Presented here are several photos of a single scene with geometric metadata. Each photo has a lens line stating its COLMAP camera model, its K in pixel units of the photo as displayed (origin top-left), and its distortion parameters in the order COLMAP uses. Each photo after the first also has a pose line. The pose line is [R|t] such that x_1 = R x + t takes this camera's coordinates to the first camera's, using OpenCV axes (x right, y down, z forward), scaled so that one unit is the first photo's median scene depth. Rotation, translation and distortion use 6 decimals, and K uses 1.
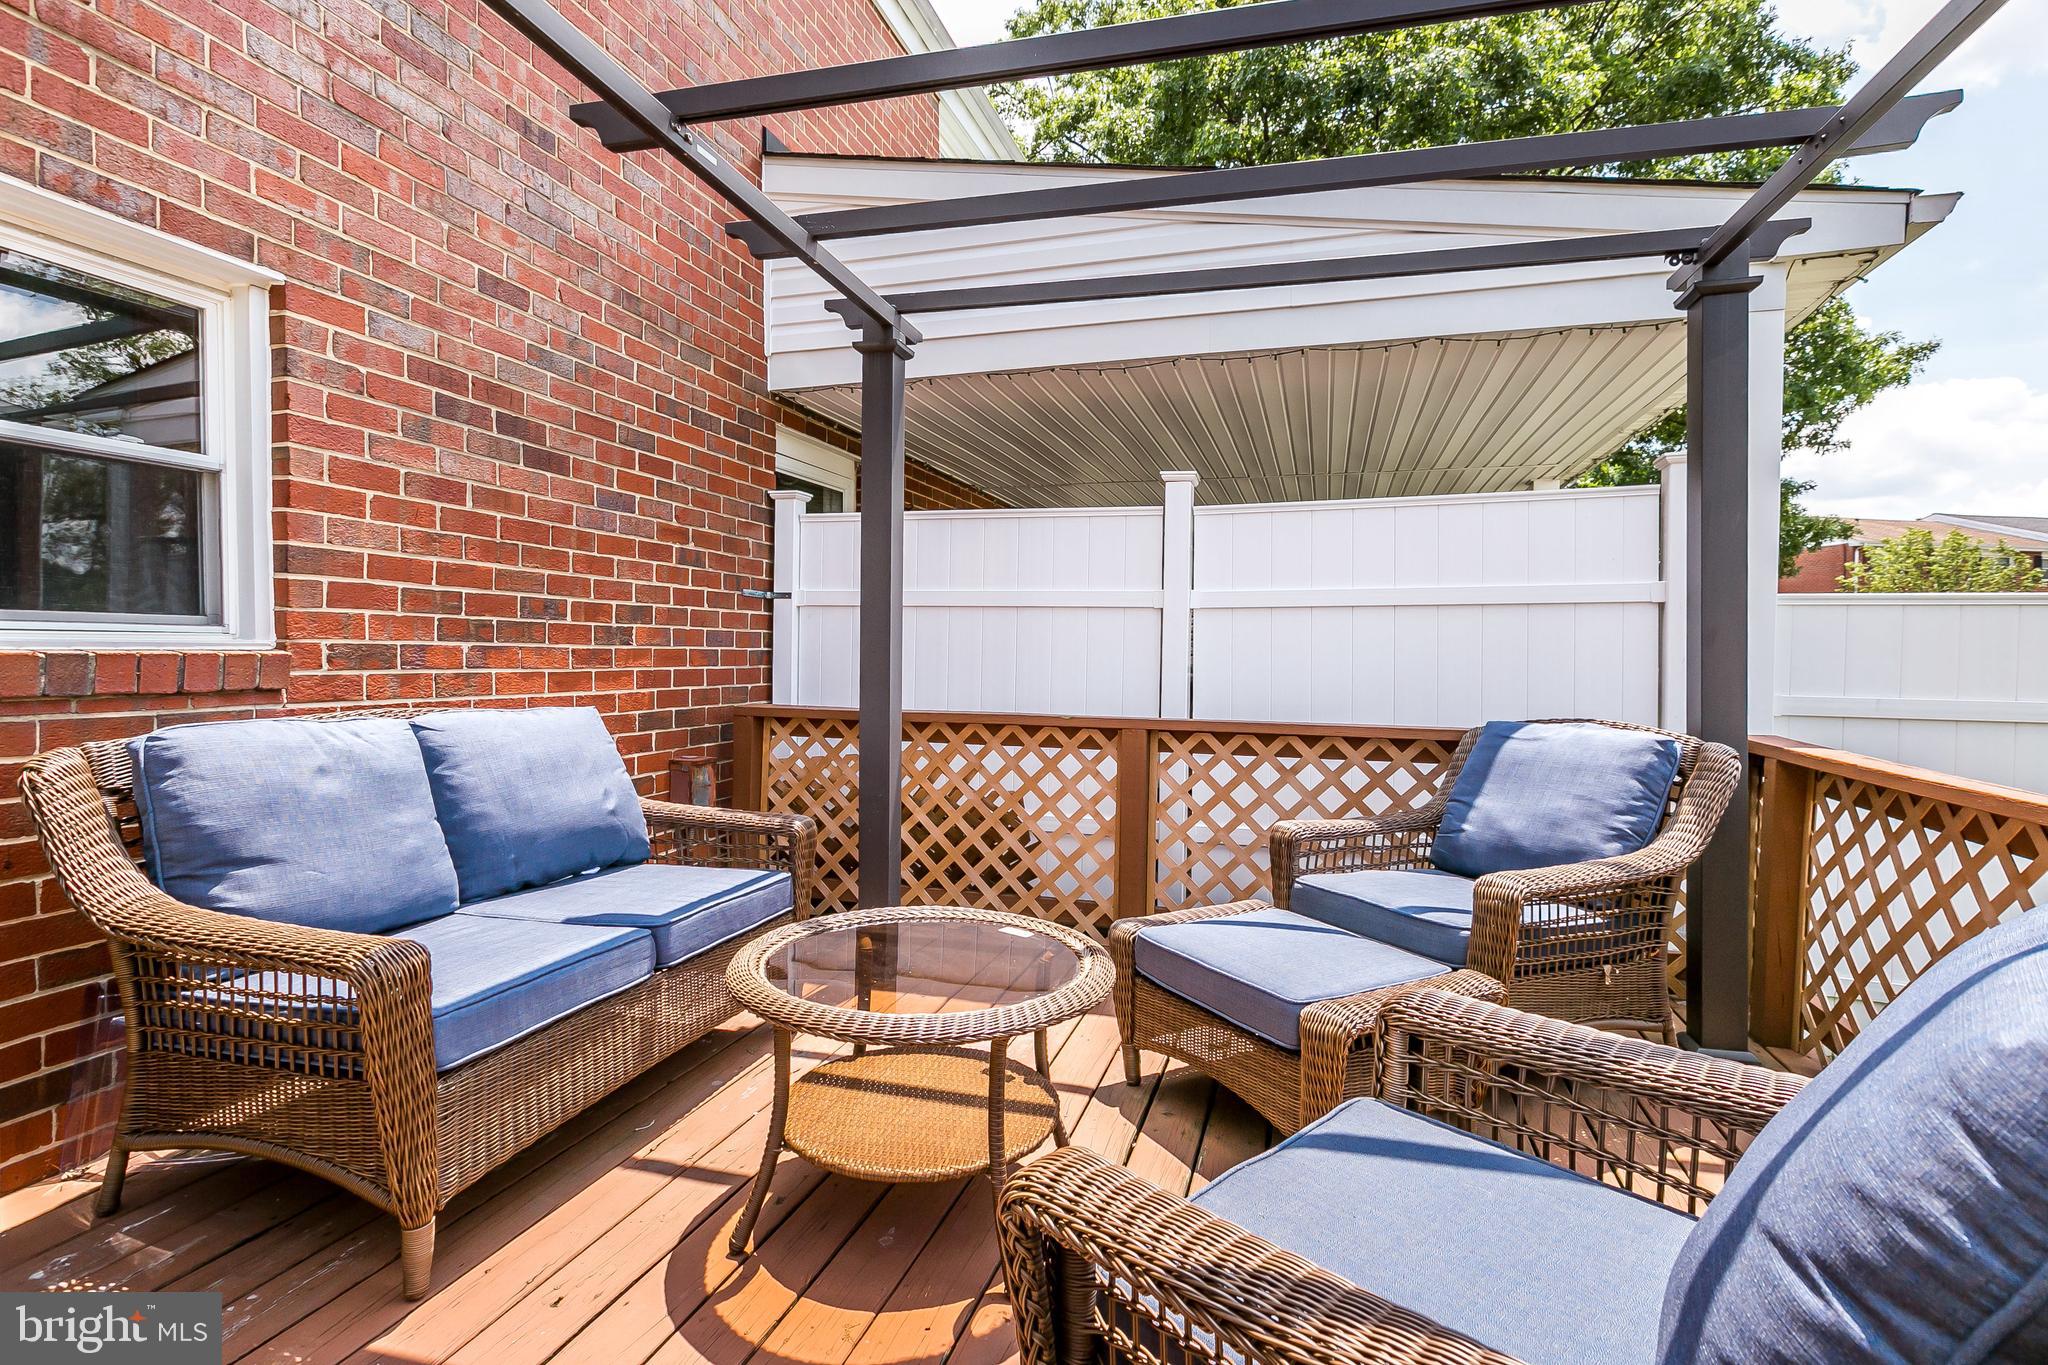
lens RADIAL K [[951.8, 0, 1024.8], [0, 951.8, 673.9], [0, 0, 1]] dist [0.006517, 0.000420]
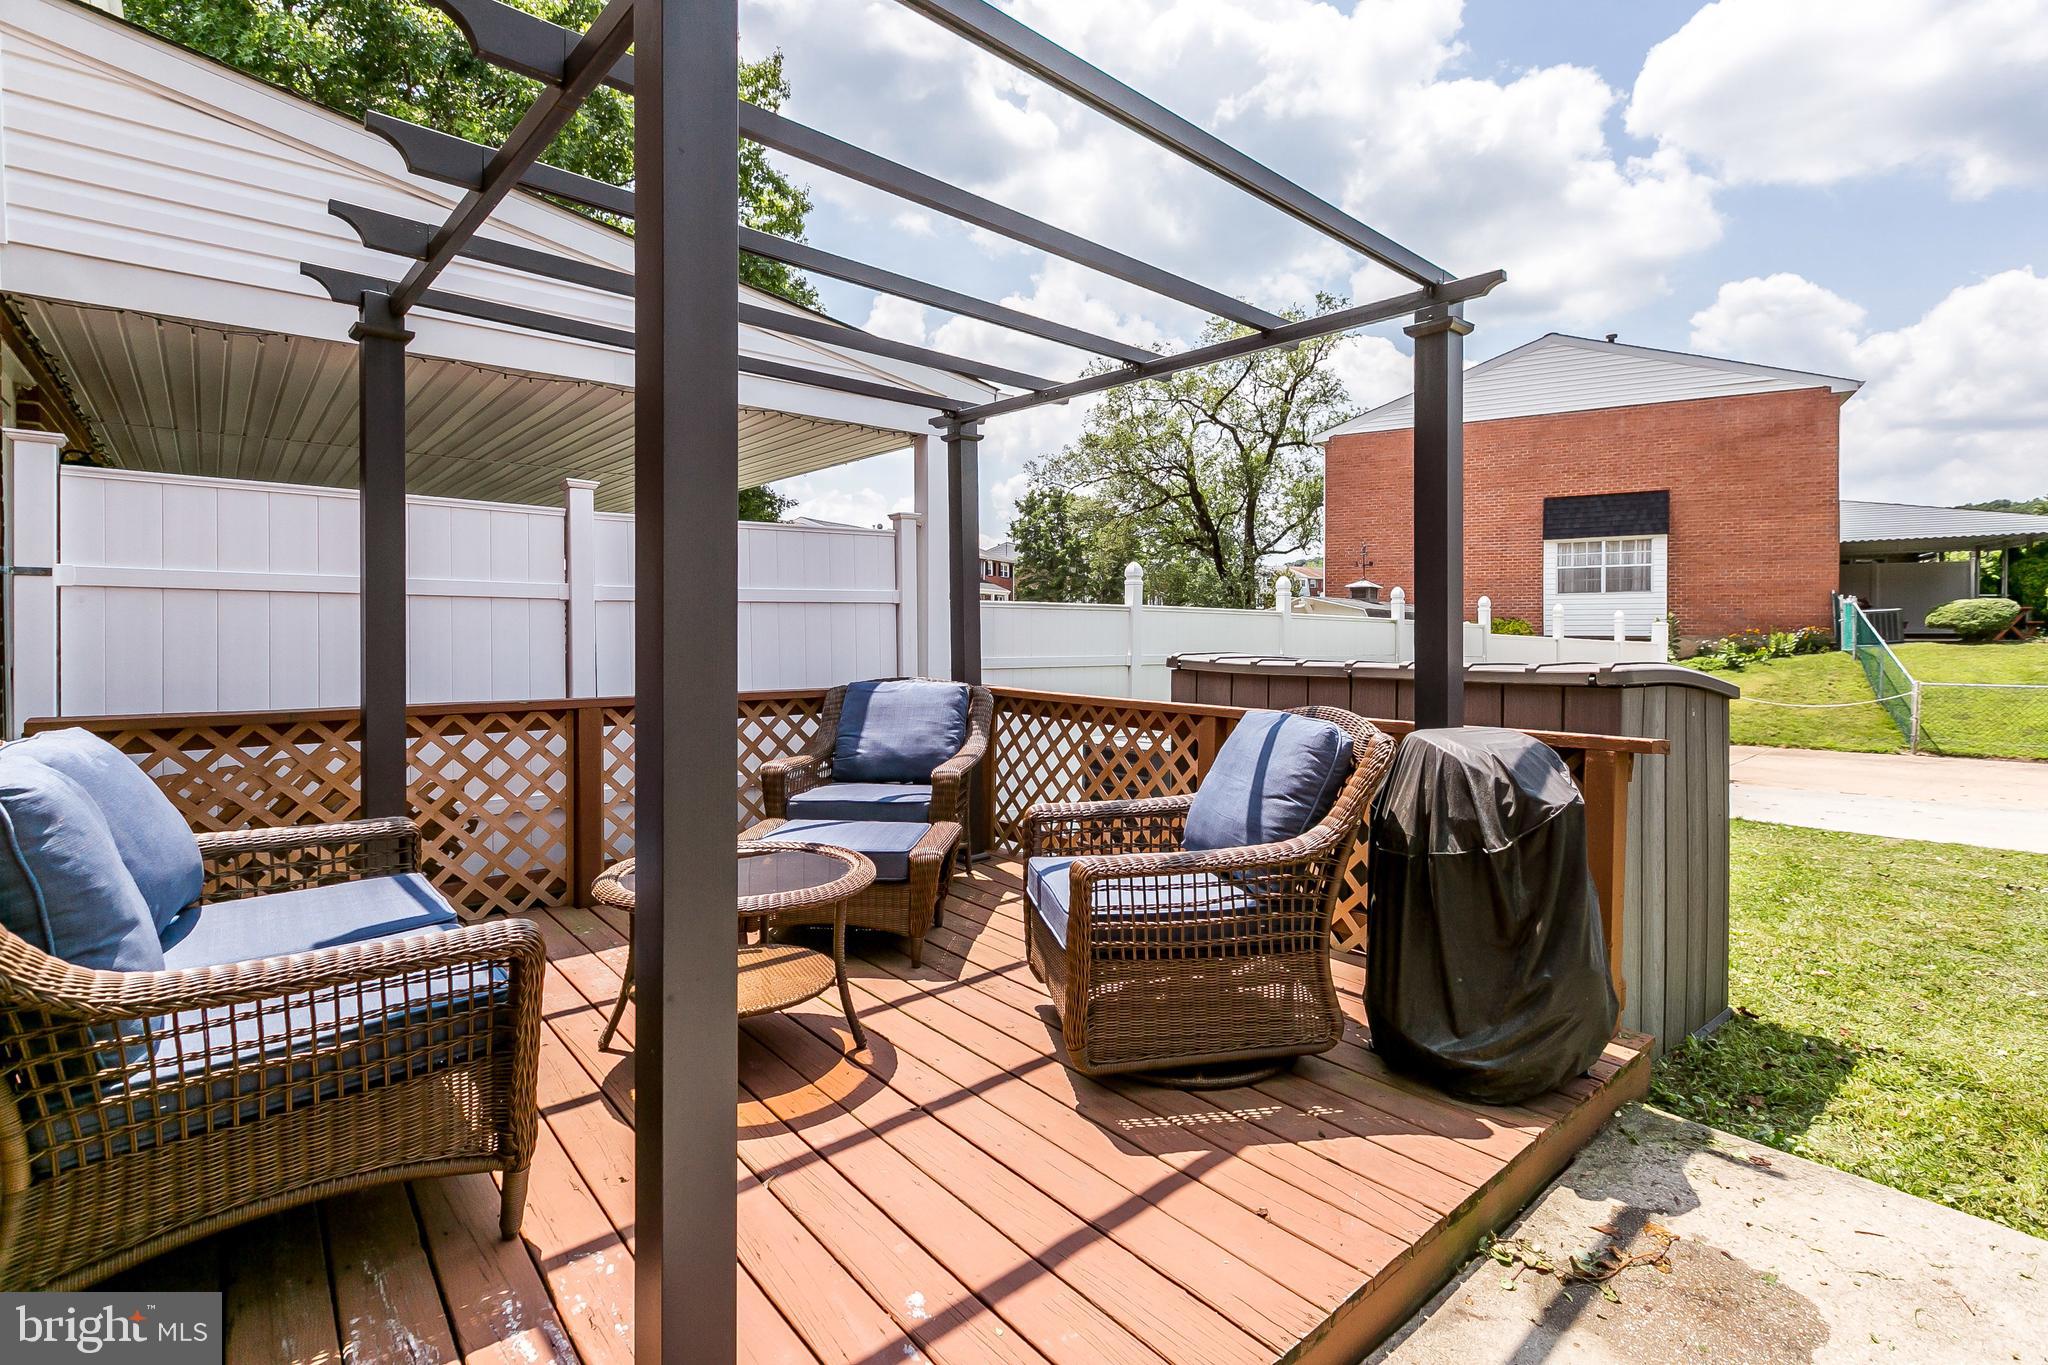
lens RADIAL K [[930.1, 0, 1013.2], [0, 930.1, 639.2], [0, 0, 1]] dist [0.001030, 0.000100]
pose [[0.570154, -0.019148, 0.821314, -0.563490], [0.022300, 0.999721, 0.007826, -0.024288], [-0.821235, 0.013853, 0.570422, -0.063021]]
